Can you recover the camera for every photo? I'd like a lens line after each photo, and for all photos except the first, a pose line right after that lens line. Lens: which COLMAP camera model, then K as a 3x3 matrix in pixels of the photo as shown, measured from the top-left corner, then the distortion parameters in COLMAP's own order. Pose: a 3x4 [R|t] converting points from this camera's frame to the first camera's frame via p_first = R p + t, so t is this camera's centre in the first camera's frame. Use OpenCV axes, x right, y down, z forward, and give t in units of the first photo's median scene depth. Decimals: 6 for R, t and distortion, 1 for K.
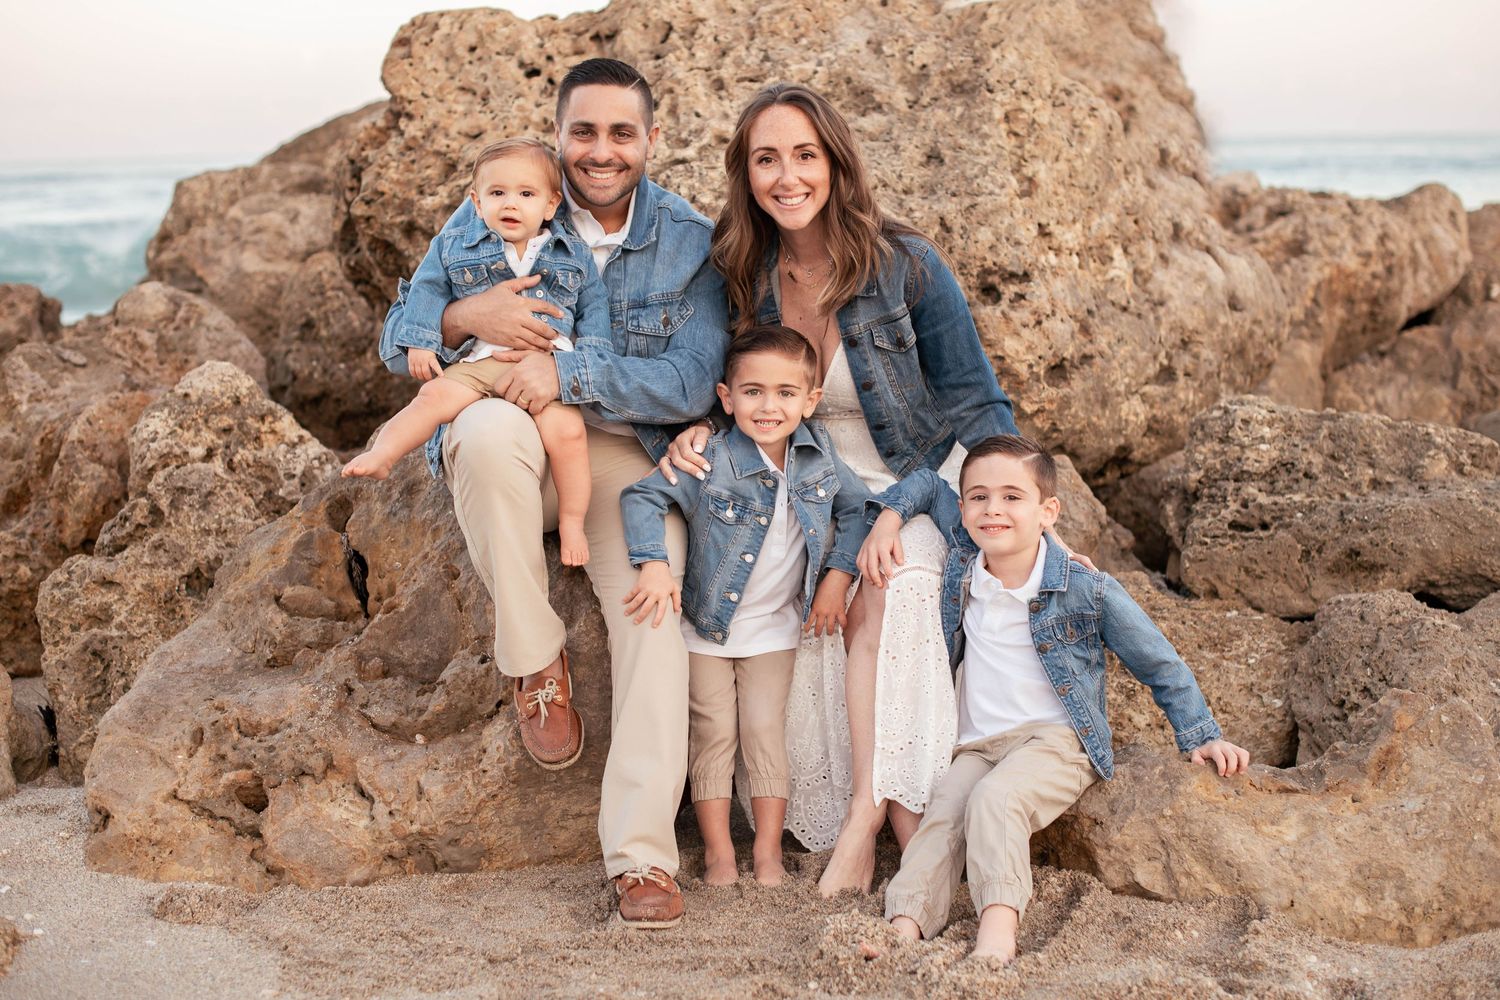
lens RADIAL K [[2191.9, 0, 749.0], [0, 2191.9, 499.5], [0, 0, 1]] dist [-0.144084, 0.000000]
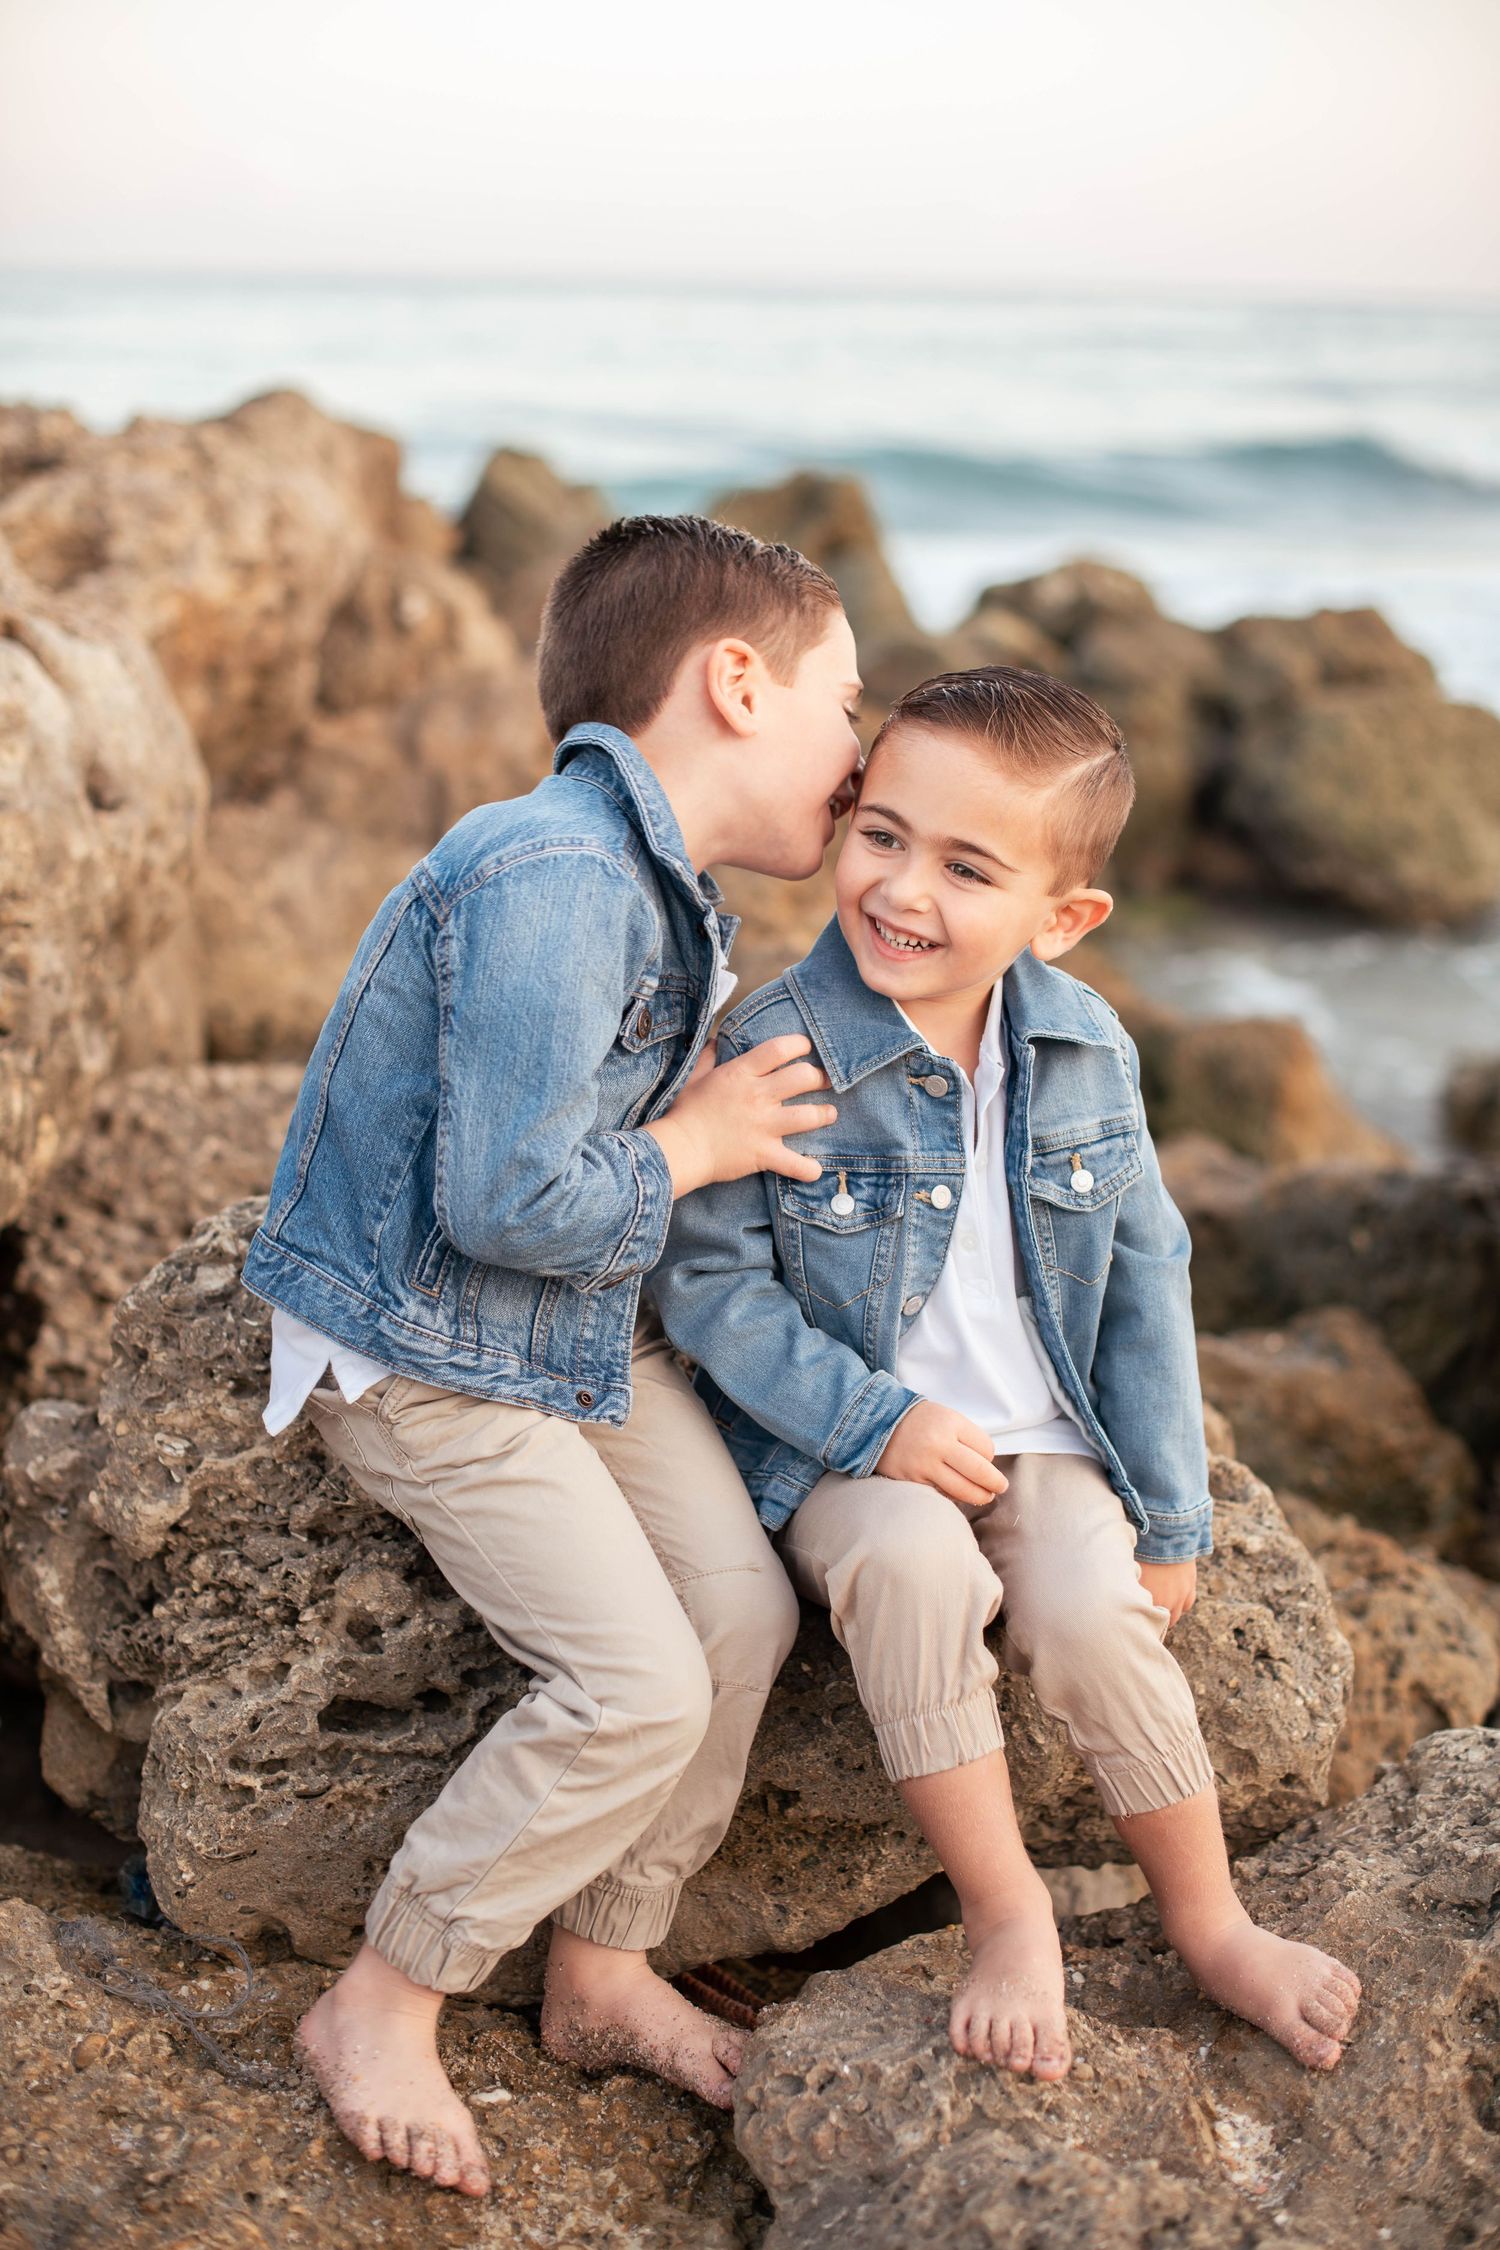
lens RADIAL K [[3287.8, 0, 749.3], [0, 3287.8, 1128.3], [0, 0, 1]] dist [-0.144084, 0.000000]
pose [[0.867367, -0.081973, 0.490872, 0.055397], [0.036061, 0.994101, 0.102290, -0.086471], [-0.496362, -0.071021, 0.865206, 0.502853]]
